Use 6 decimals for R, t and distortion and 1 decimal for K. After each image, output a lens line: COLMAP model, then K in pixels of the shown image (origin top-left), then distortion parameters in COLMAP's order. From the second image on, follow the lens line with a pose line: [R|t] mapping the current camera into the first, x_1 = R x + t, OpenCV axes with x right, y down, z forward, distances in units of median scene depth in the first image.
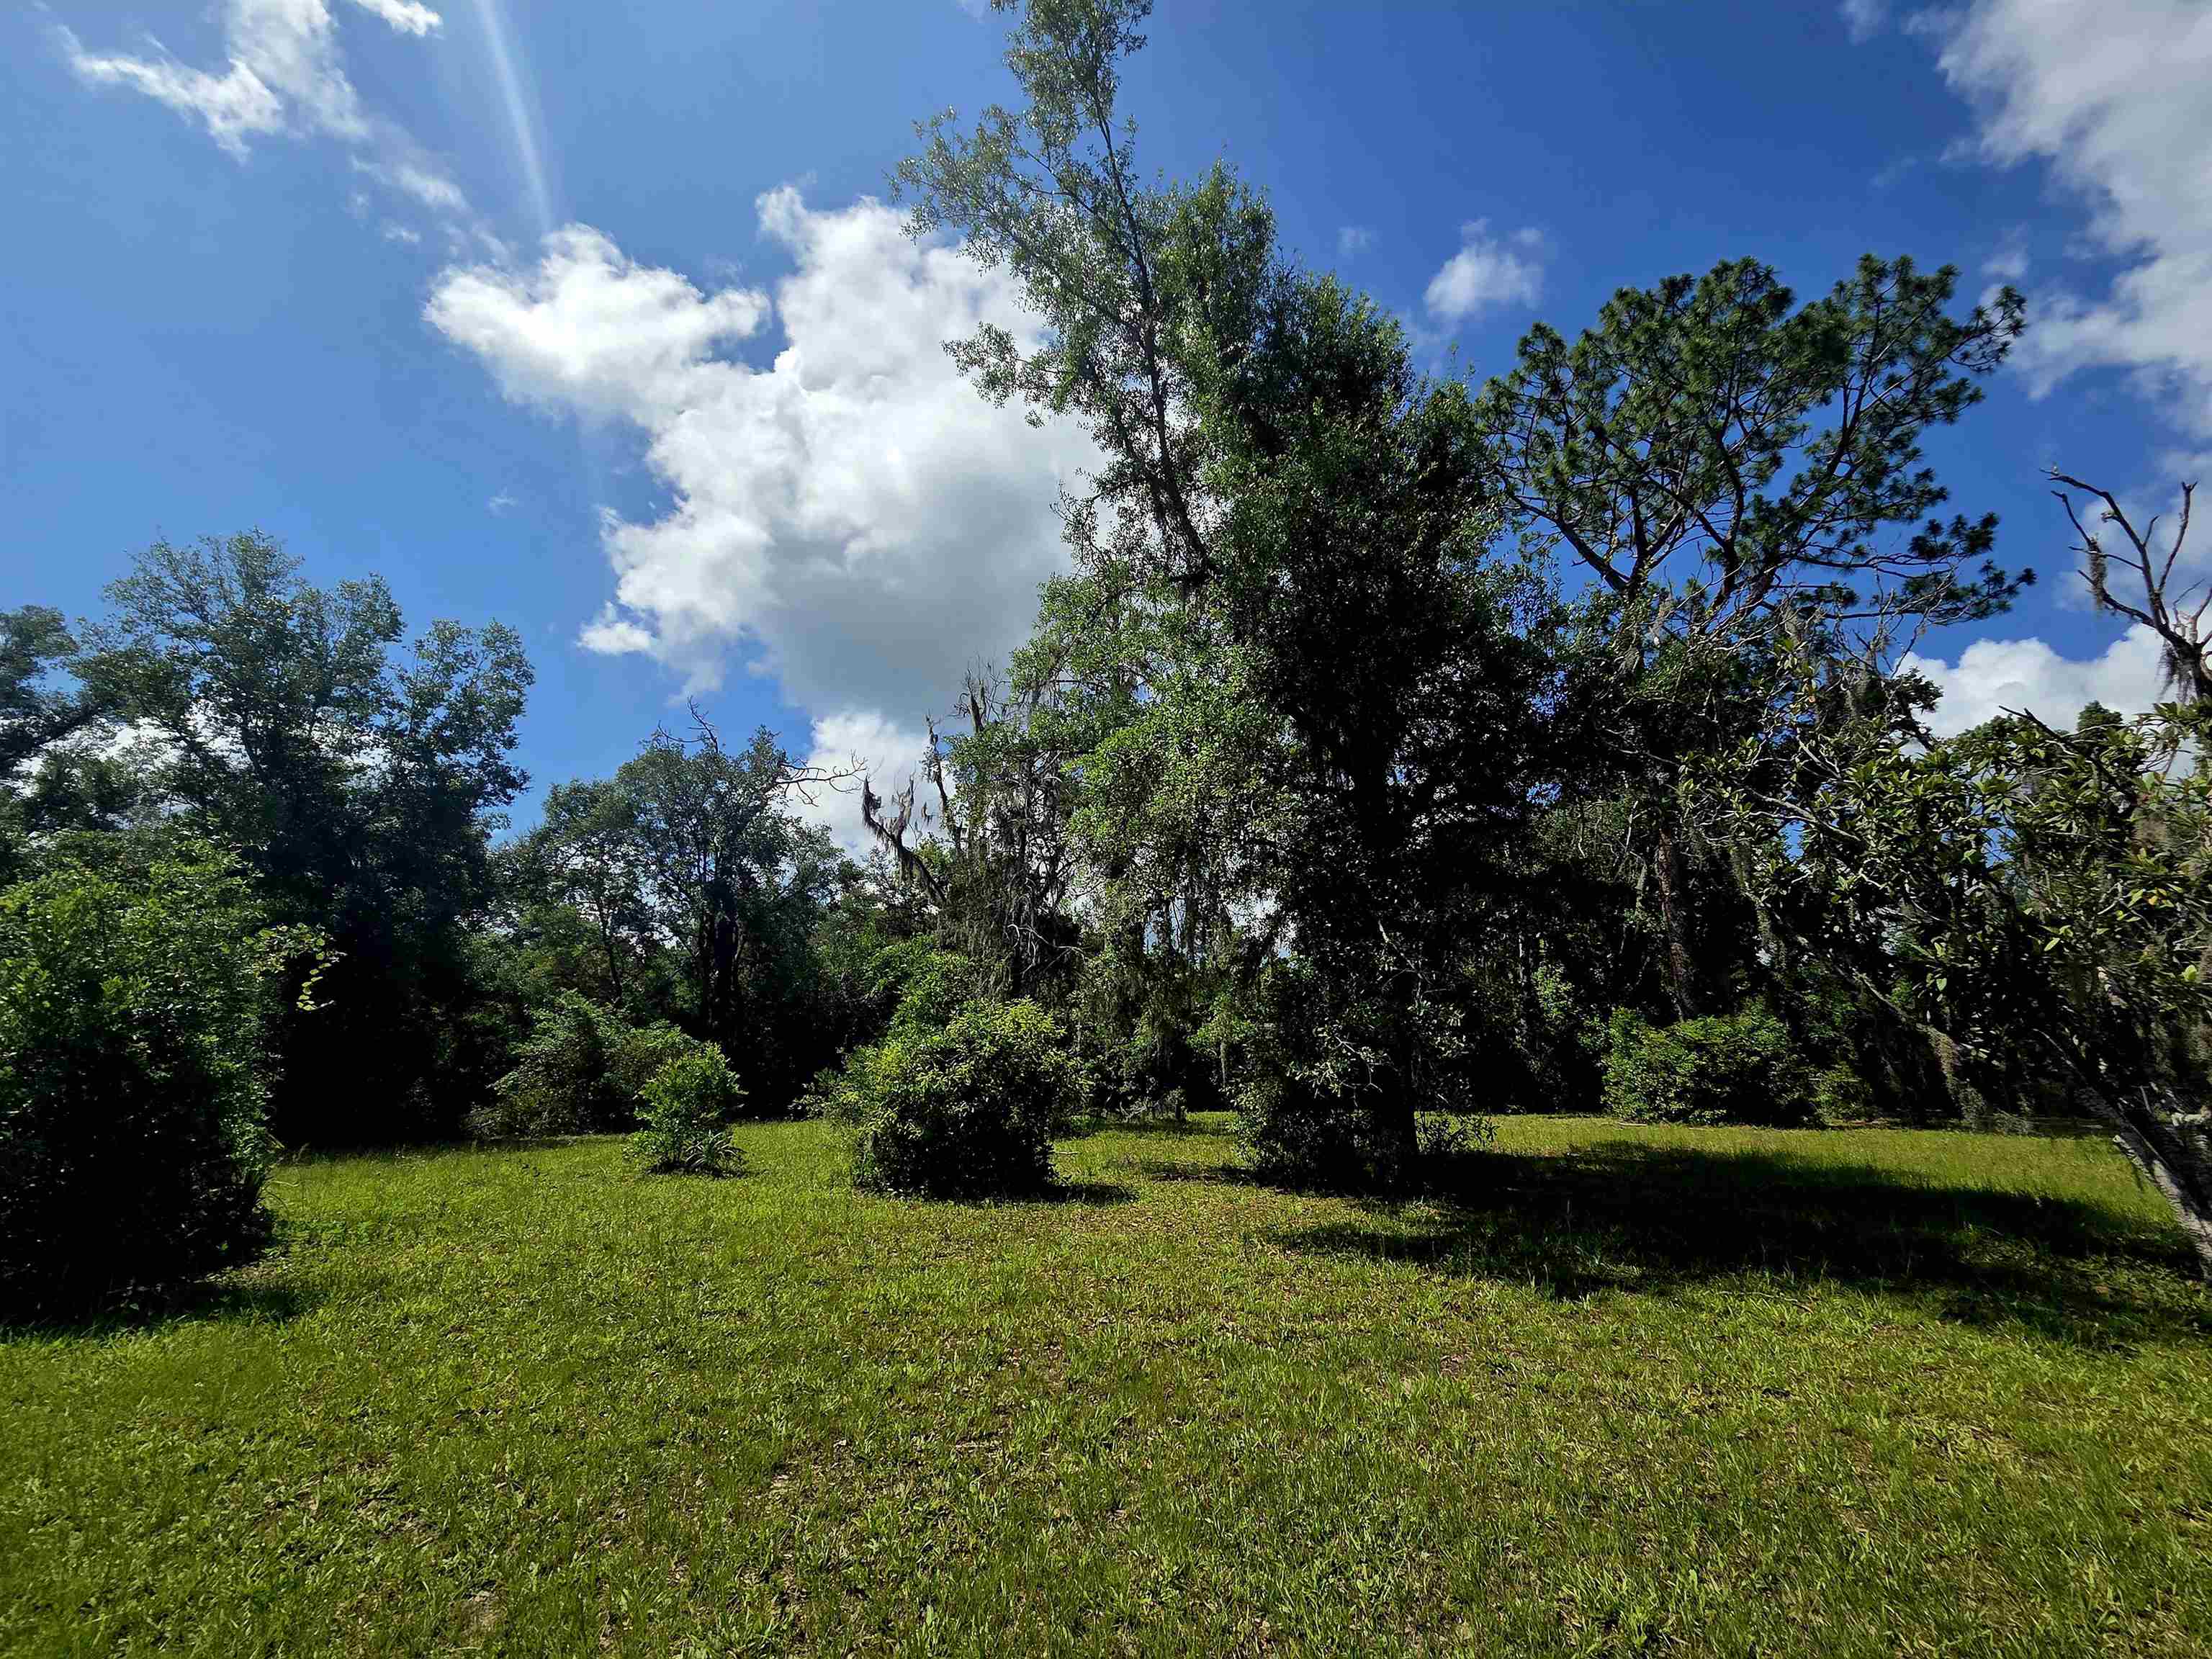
lens RADIAL K [[908.8, 0, 1113.8], [0, 908.8, 824.4], [0, 0, 1]] dist [0.002420, -0.000323]
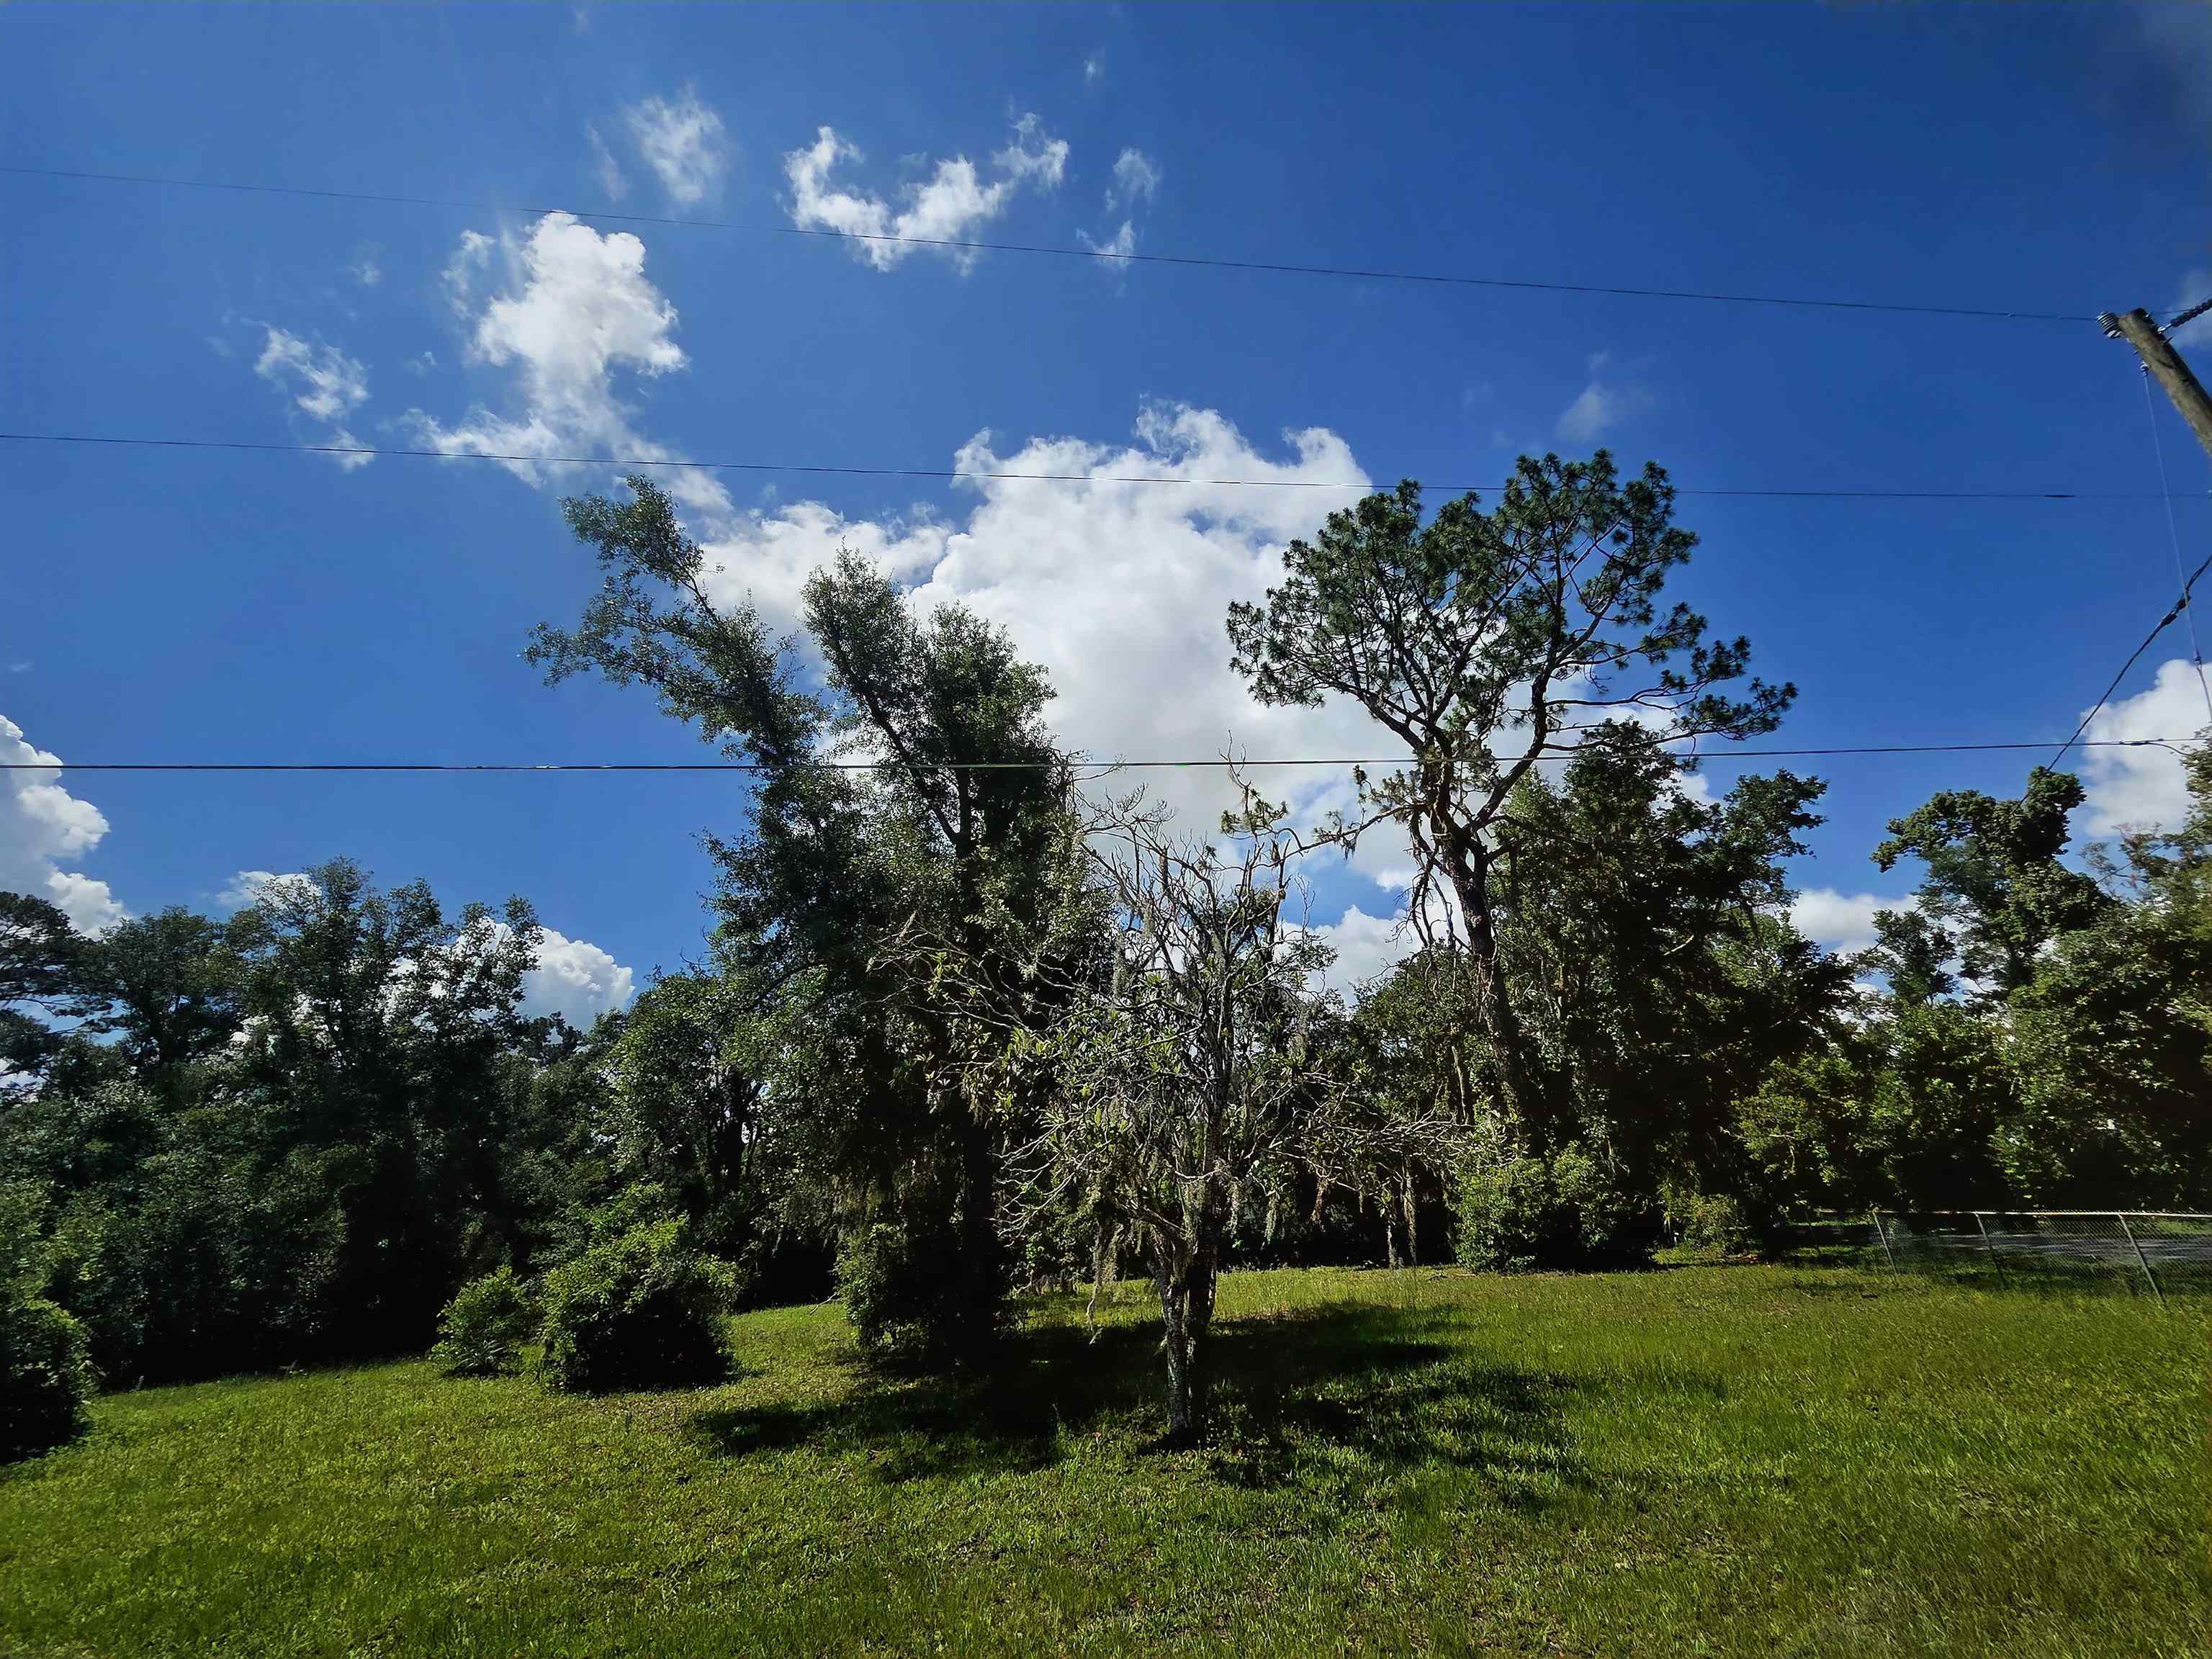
lens RADIAL K [[901.6, 0, 1114.5], [0, 901.6, 823.5], [0, 0, 1]] dist [-0.000568, 0.000202]
pose [[0.980550, -0.131876, -0.145364, 0.347491], [0.108289, 0.981208, -0.159701, -0.038938], [0.163693, 0.140853, 0.976404, -0.098937]]
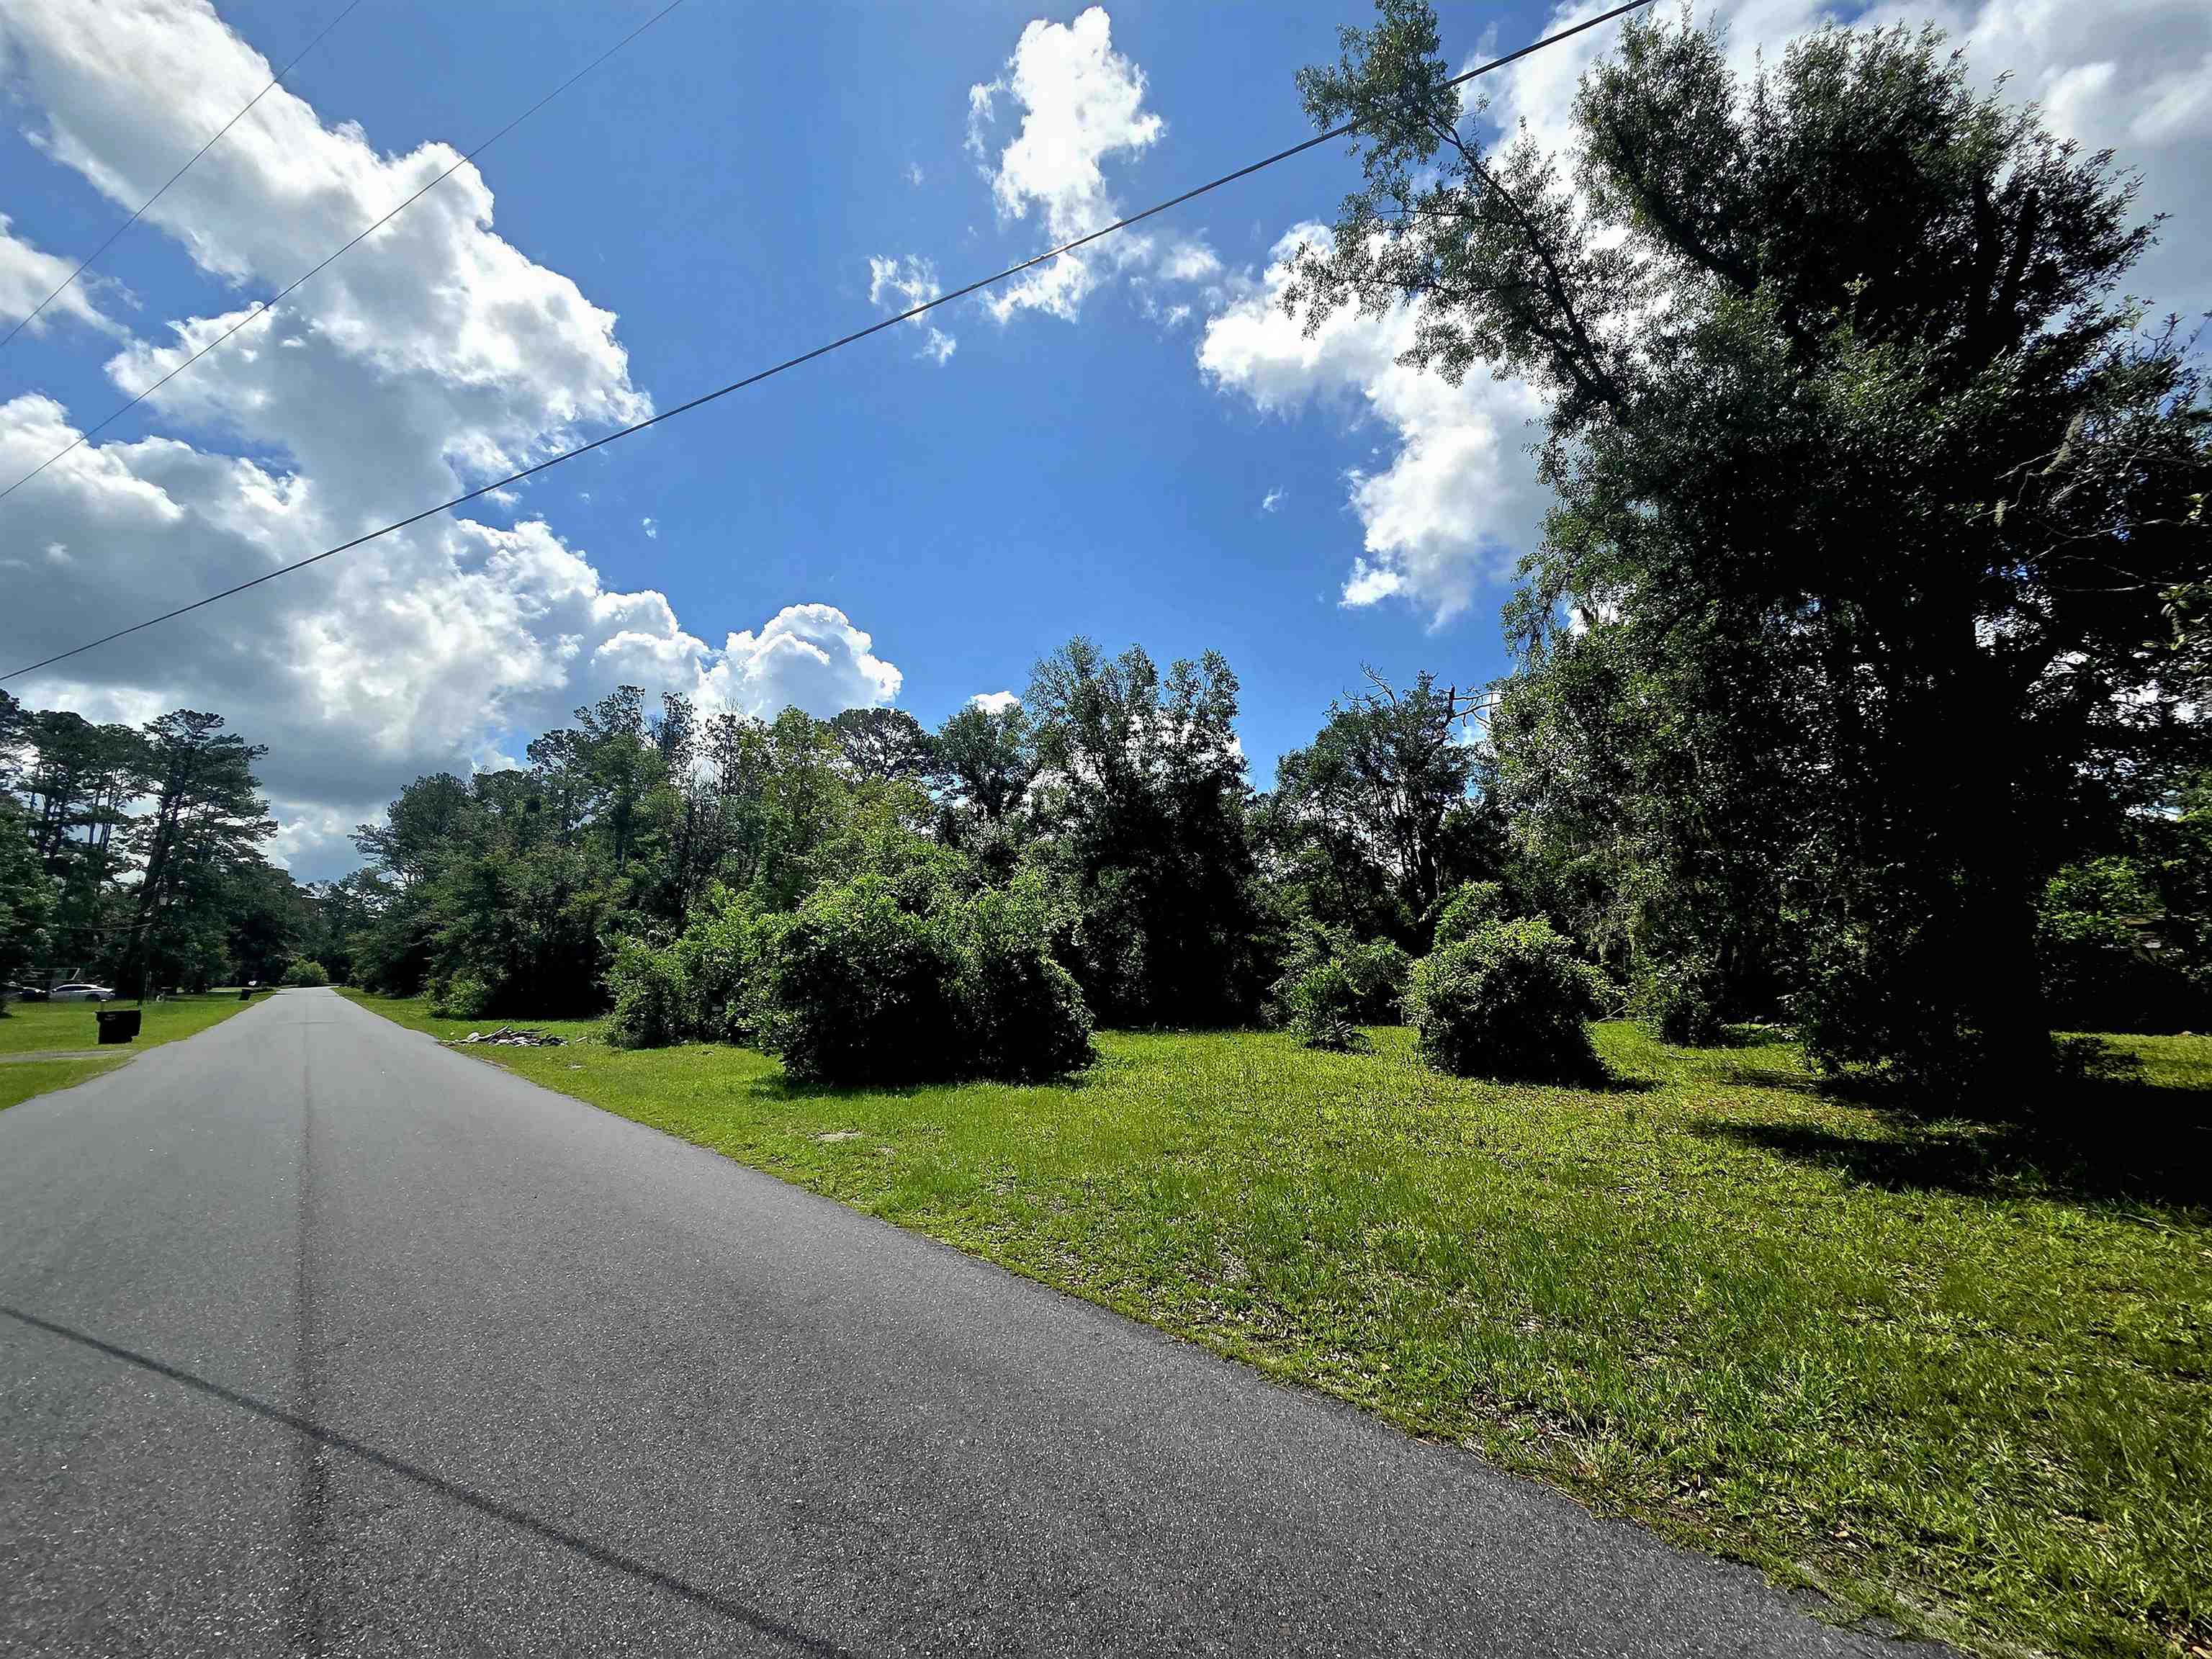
lens RADIAL K [[901.6, 0, 1114.5], [0, 901.6, 823.5], [0, 0, 1]] dist [-0.000568, 0.000202]
pose [[0.684091, -0.121146, -0.719266, 0.166402], [0.188818, 0.981909, 0.014200, -0.018455], [0.704533, -0.145525, 0.694590, -0.067395]]
